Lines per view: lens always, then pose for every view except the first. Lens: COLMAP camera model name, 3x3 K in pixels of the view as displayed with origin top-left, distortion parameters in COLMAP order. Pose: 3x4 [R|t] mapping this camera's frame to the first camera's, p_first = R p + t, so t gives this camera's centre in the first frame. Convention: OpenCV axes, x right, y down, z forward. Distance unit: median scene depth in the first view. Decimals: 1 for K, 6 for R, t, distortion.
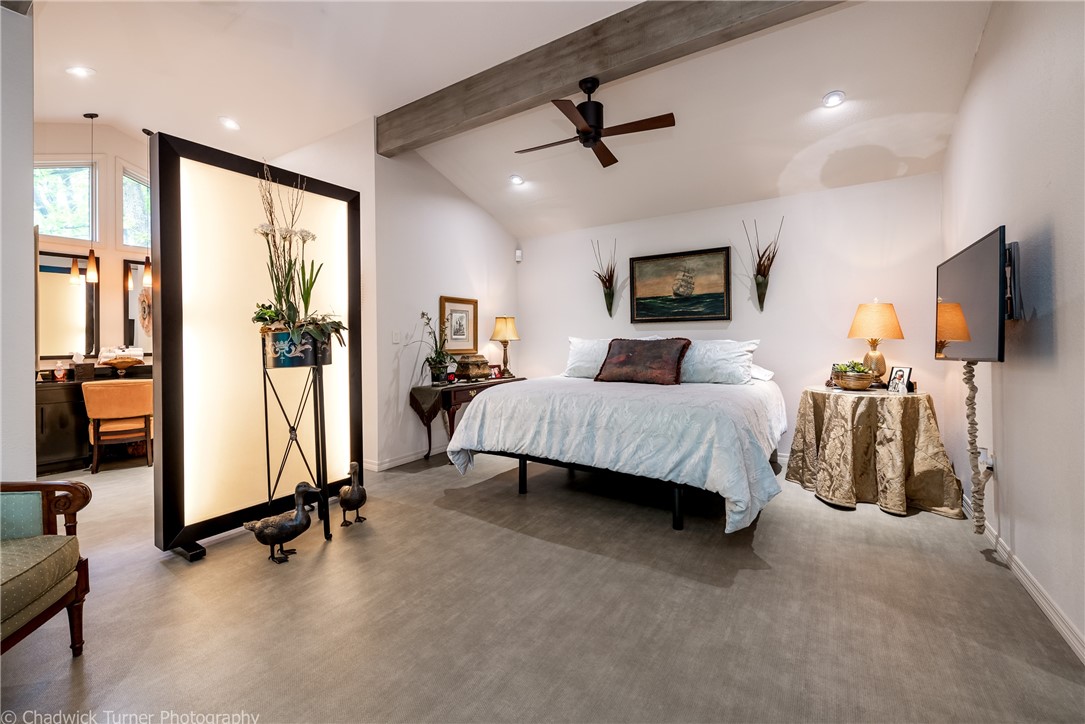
lens RADIAL K [[459.7, 0, 542.8], [0, 459.7, 336.7], [0, 0, 1]] dist [-0.000129, 0.000069]
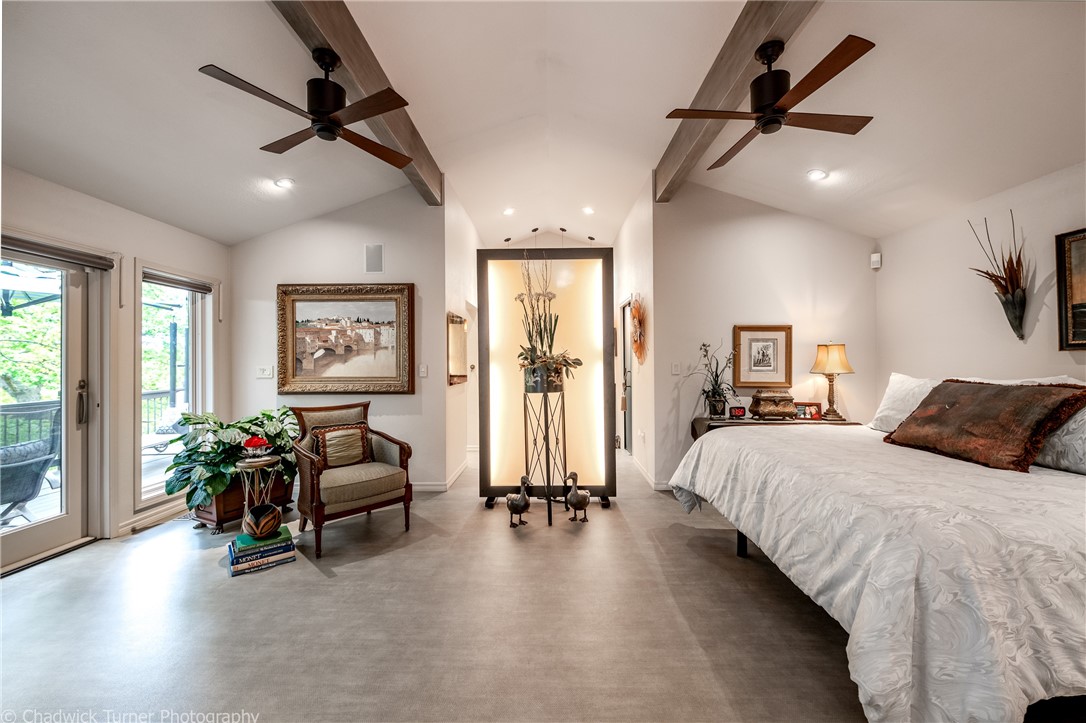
lens RADIAL K [[439.3, 0, 545.1], [0, 439.3, 356.4], [0, 0, 1]] dist [-0.000028, -0.000152]
pose [[0.515633, 0.000987, -0.856809, 0.434042], [0.002783, 0.999992, 0.002826, -0.033942], [0.856805, -0.003842, 0.515626, 0.240606]]
